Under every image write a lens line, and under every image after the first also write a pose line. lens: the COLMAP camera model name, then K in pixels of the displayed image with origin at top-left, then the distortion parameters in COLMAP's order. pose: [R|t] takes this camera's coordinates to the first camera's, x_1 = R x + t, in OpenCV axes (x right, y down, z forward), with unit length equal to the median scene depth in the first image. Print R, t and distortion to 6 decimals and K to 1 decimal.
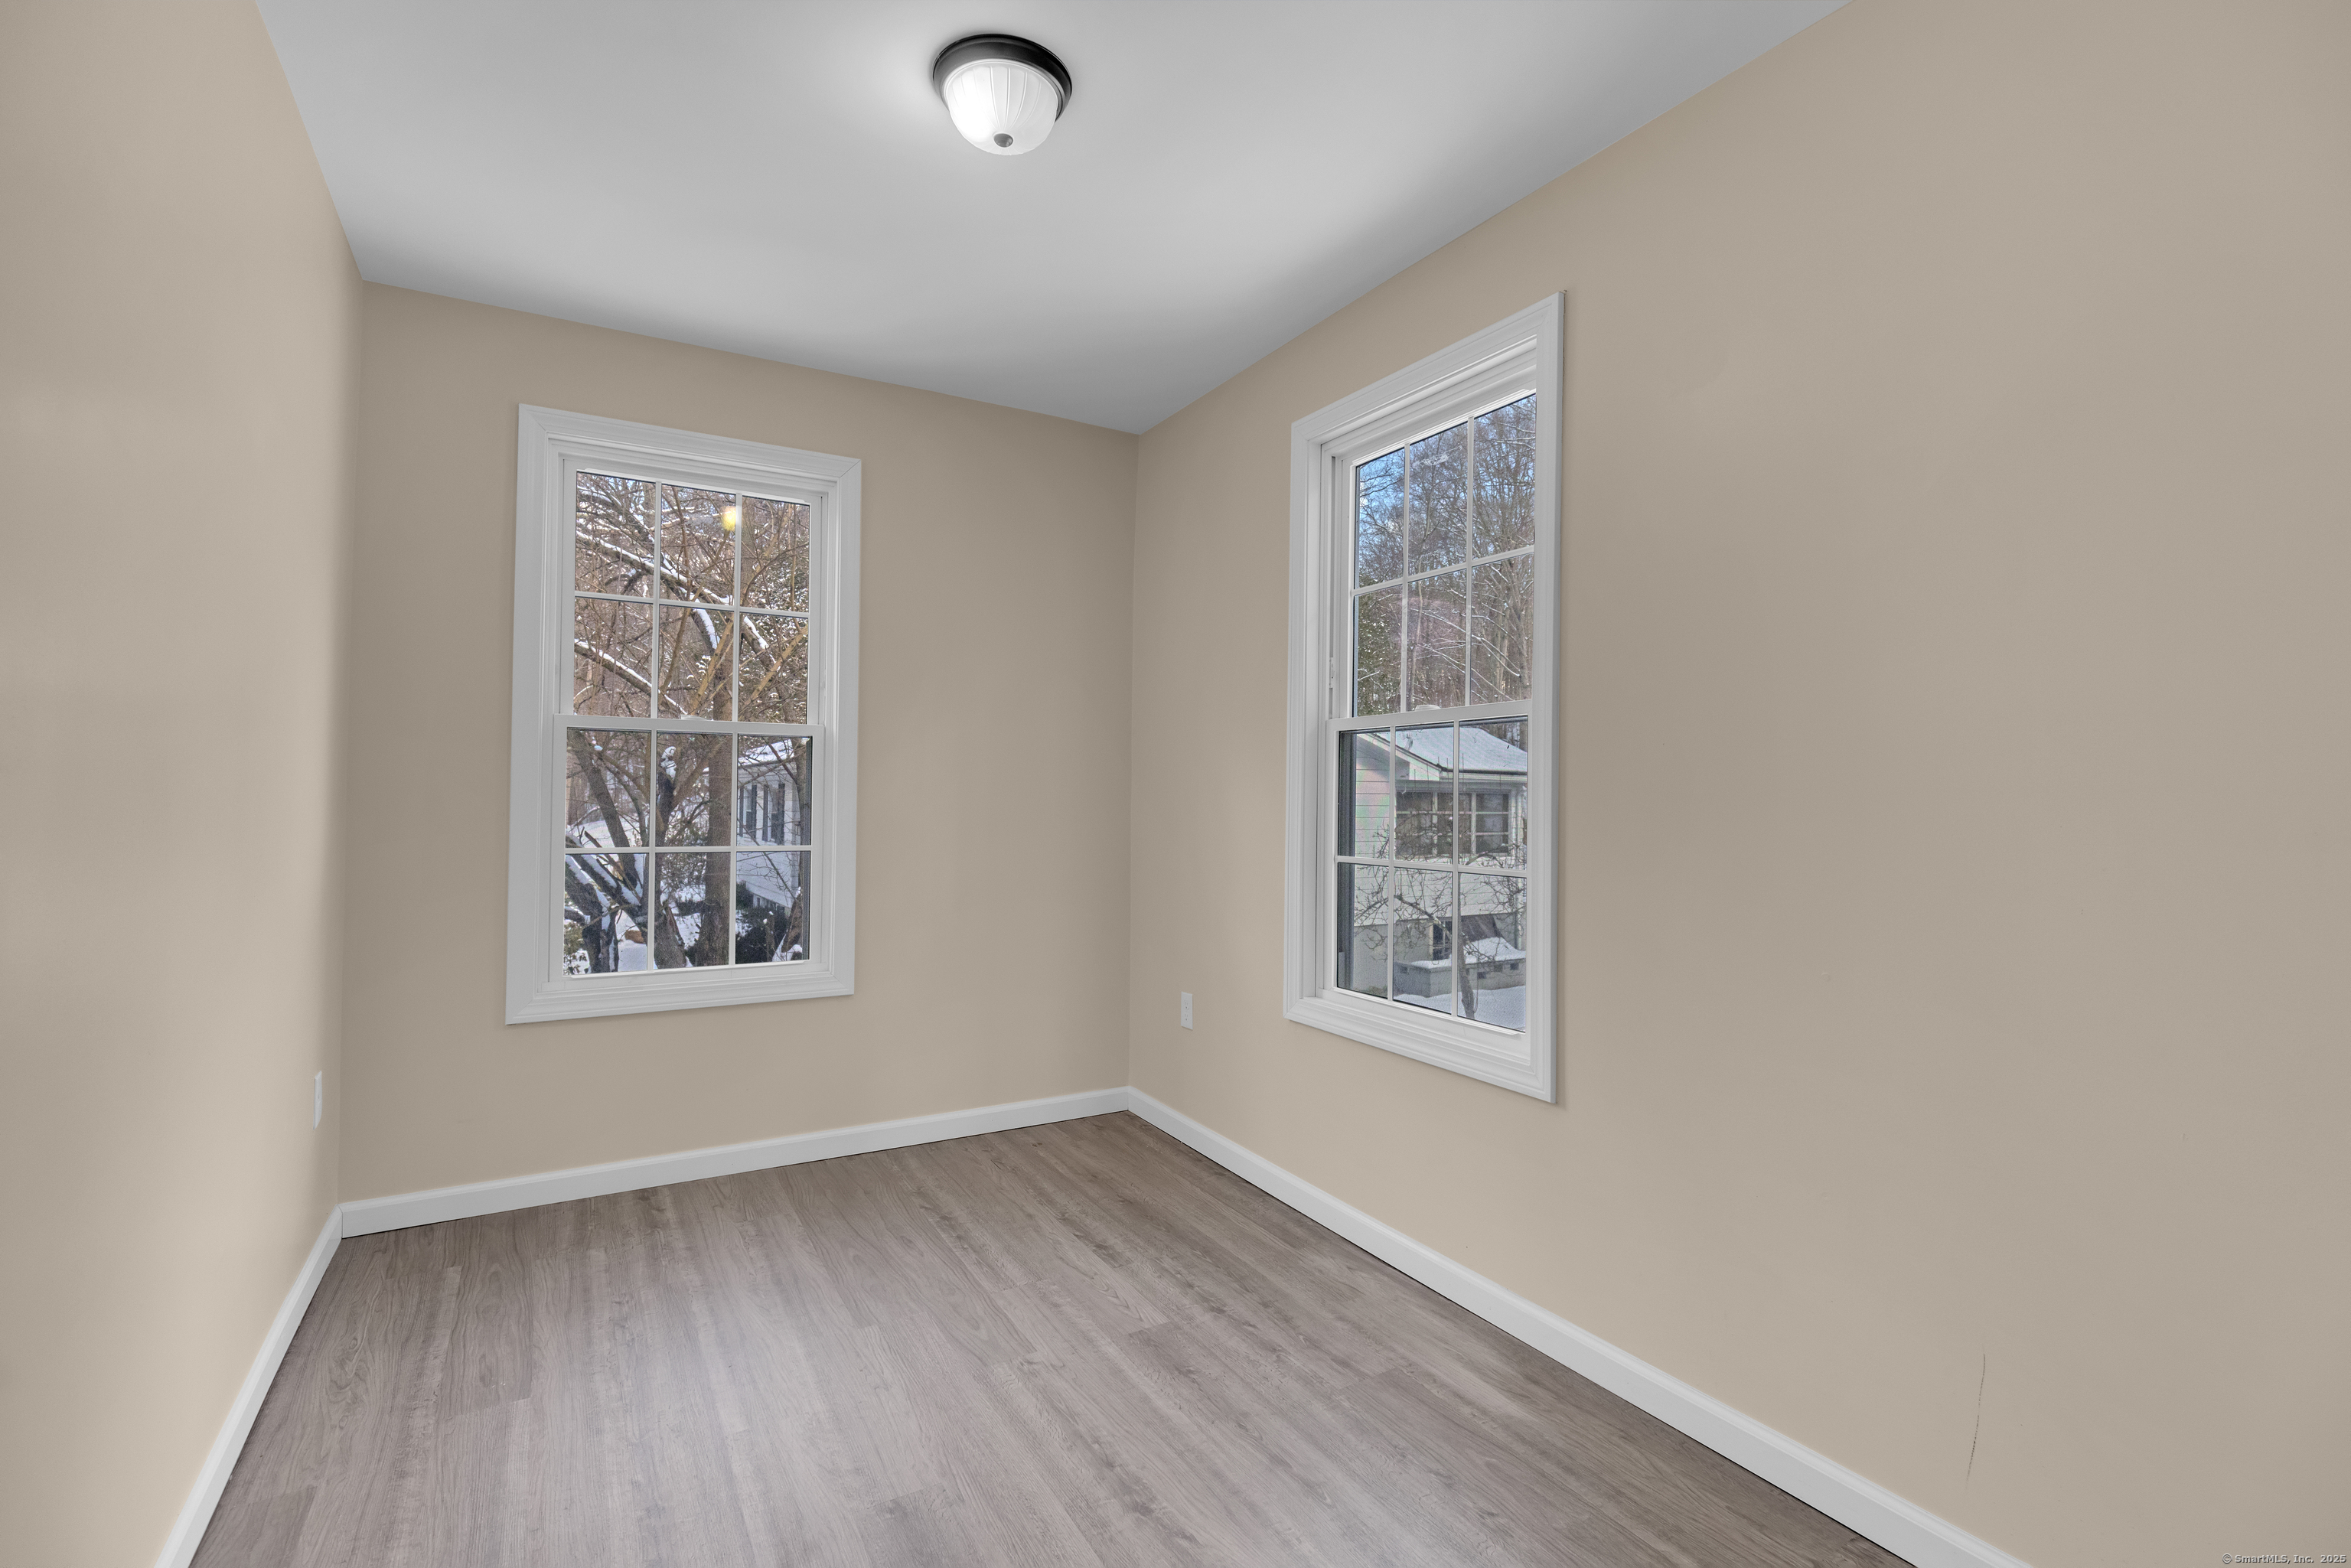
lens RADIAL K [[1045.4, 0, 1169.8], [0, 1045.4, 787.2], [0, 0, 1]] dist [0.000469, 0.000107]
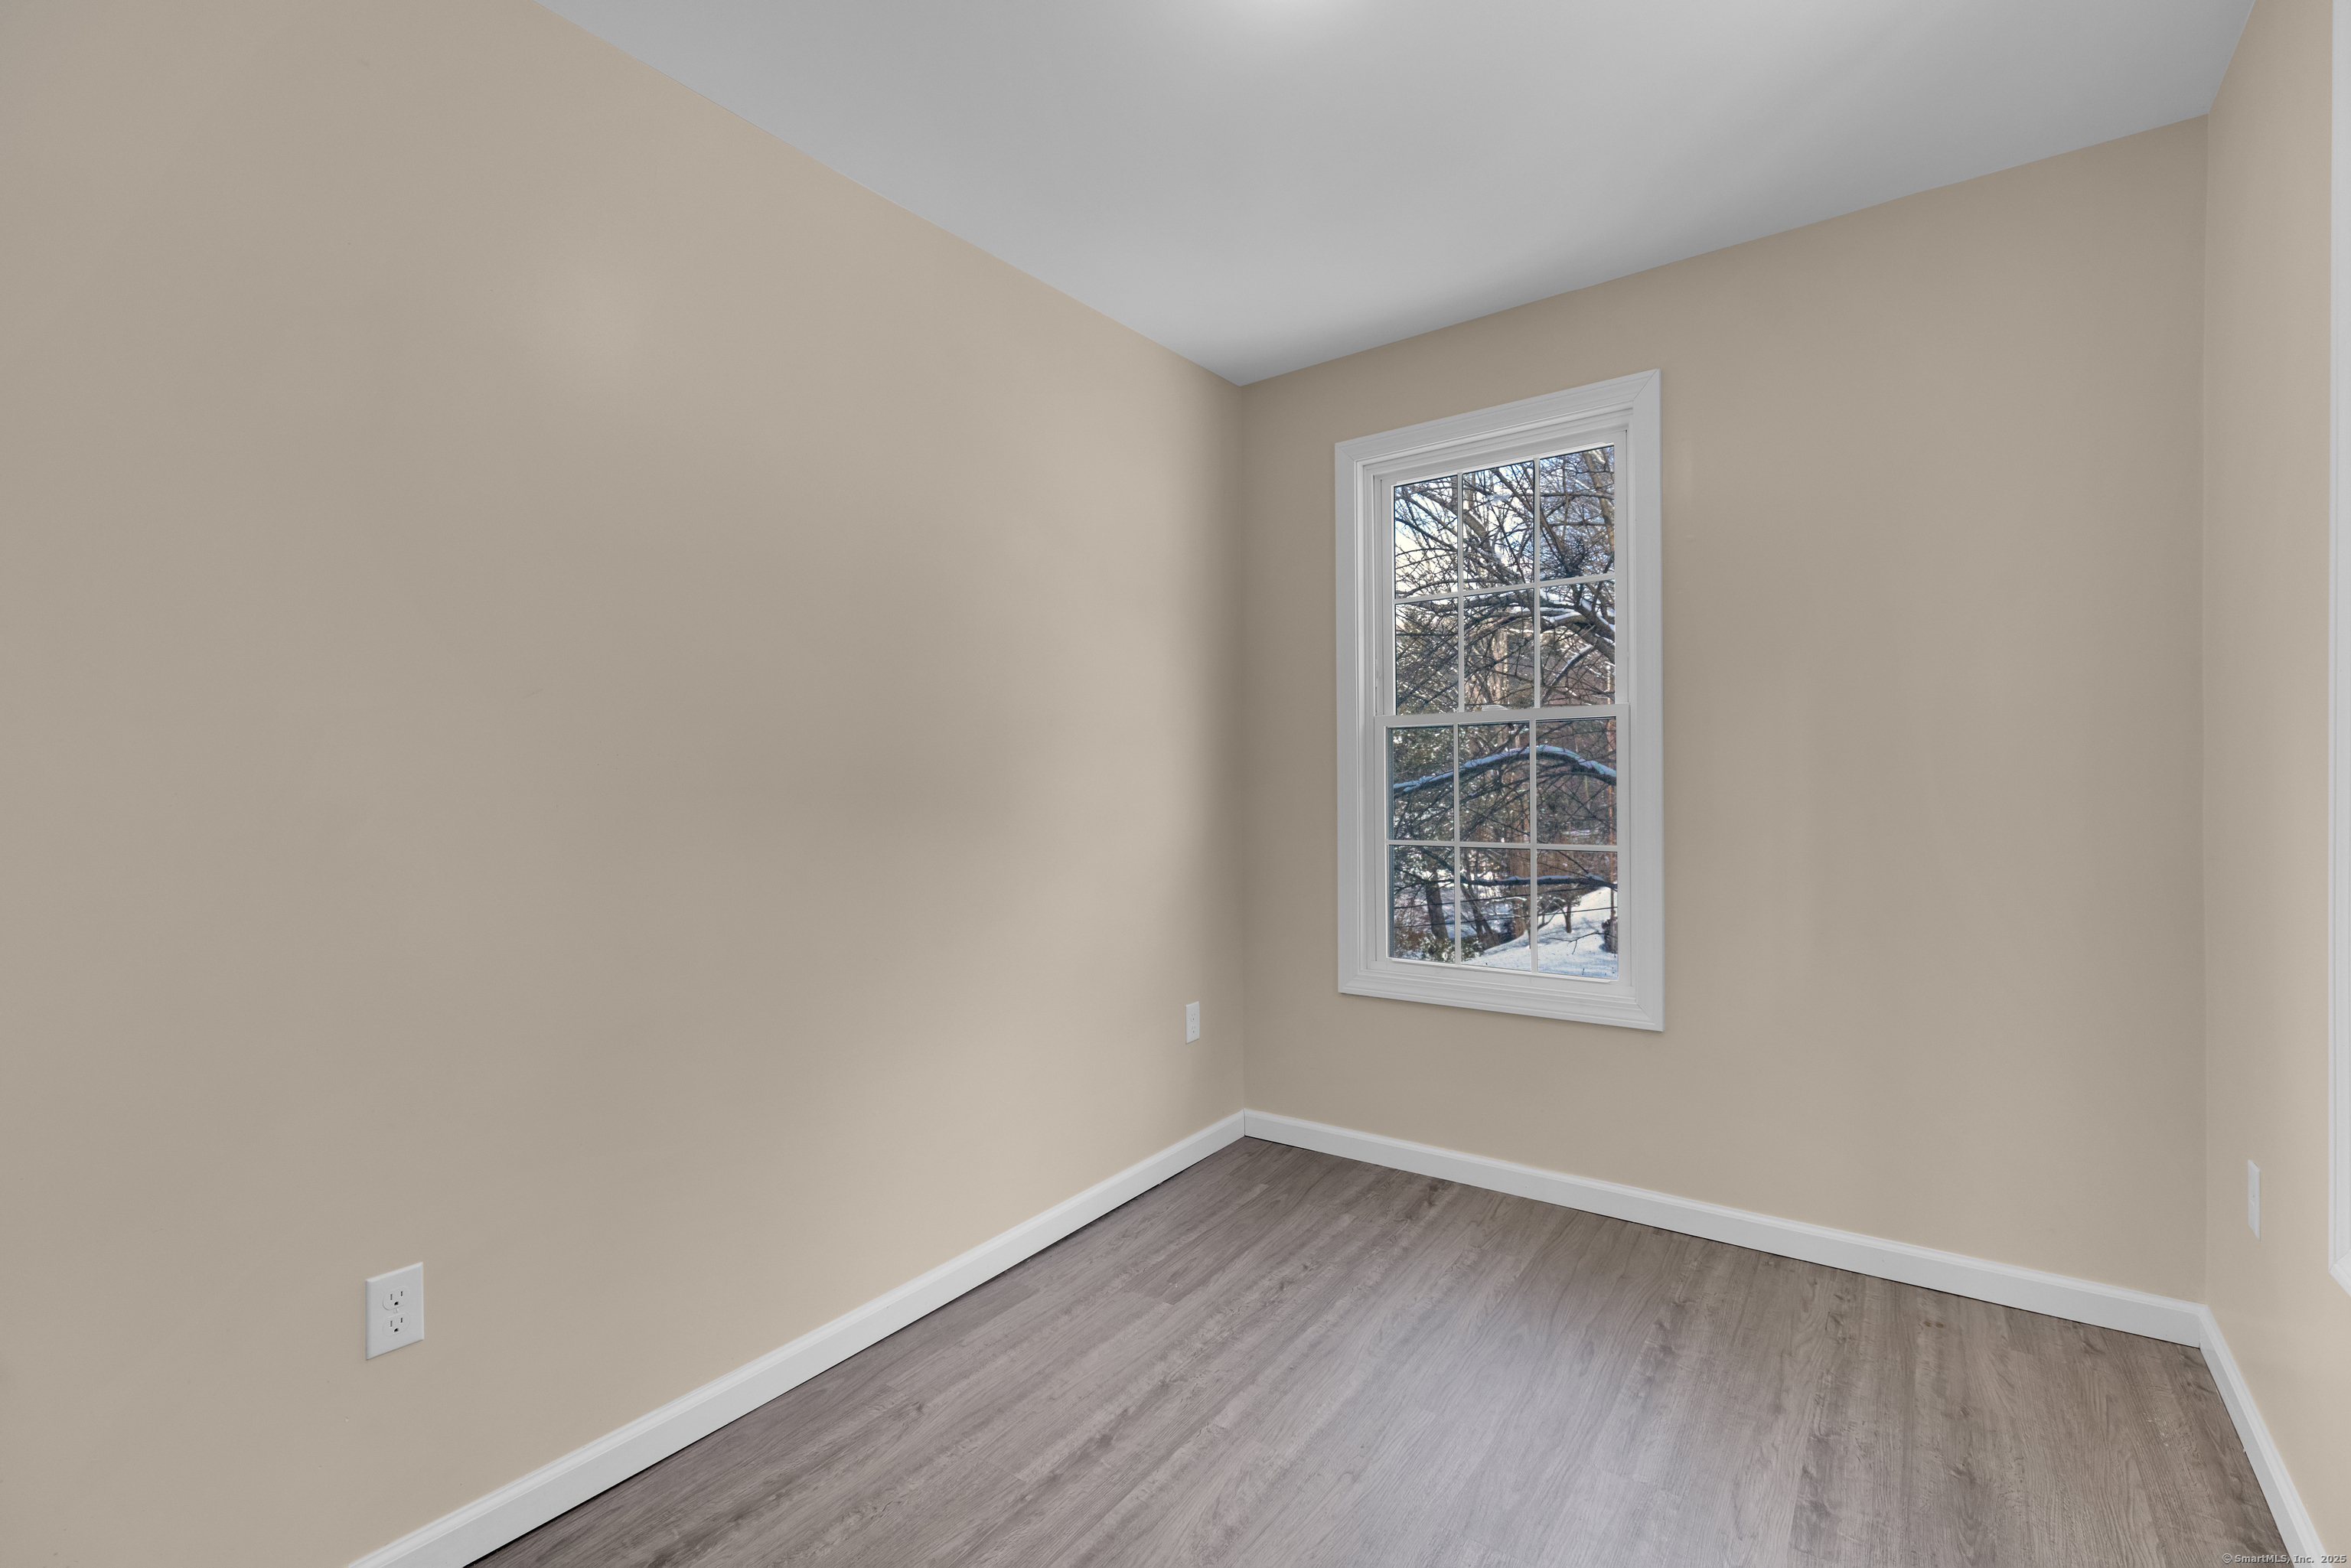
lens RADIAL K [[1045.4, 0, 1169.8], [0, 1045.4, 787.2], [0, 0, 1]] dist [0.000469, 0.000107]
pose [[0.401564, -0.008315, -0.915793, 0.338471], [0.022493, 0.999747, 0.000786, -0.001995], [0.915555, -0.020914, 0.401649, 0.381396]]
